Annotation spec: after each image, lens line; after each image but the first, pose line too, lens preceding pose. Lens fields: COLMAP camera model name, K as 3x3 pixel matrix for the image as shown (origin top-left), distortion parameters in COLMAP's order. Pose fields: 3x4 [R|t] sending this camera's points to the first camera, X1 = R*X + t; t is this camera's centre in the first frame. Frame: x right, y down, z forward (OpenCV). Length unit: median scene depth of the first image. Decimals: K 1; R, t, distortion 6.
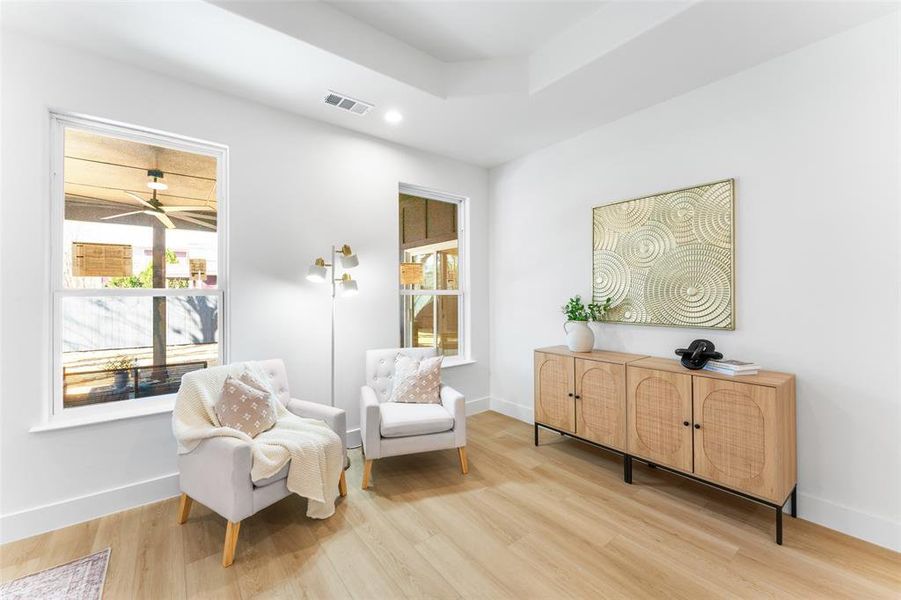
lens RADIAL K [[361.8, 0, 454.6], [0, 361.8, 296.5], [0, 0, 1]] dist [0.002311, 0.000340]
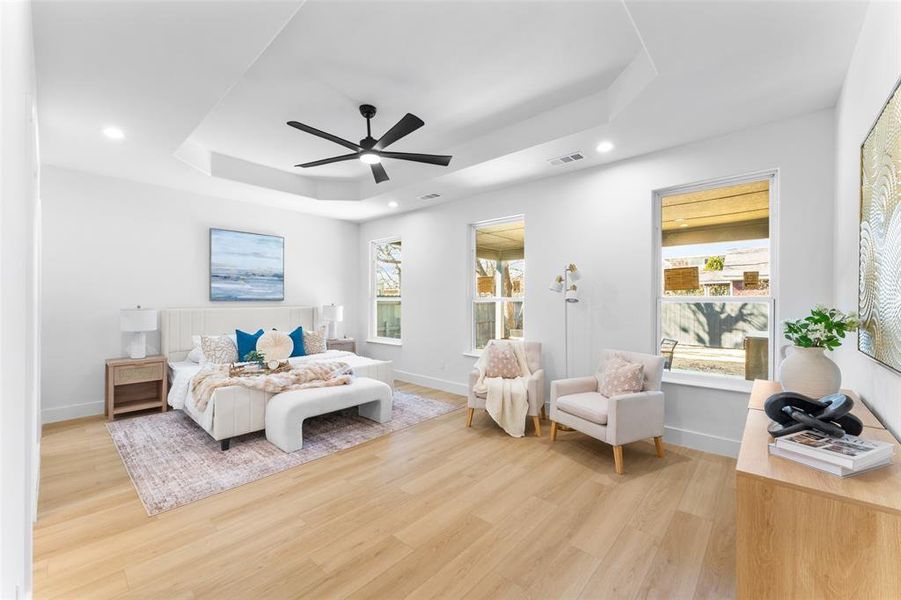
lens RADIAL K [[361.8, 0, 446.6], [0, 361.8, 301.8], [0, 0, 1]] dist [0.002311, 0.000340]
pose [[0.162488, 0.010512, -0.986655, 0.948846], [-0.003532, 0.999943, 0.010071, -0.014706], [0.986704, 0.001848, 0.162516, 0.325801]]
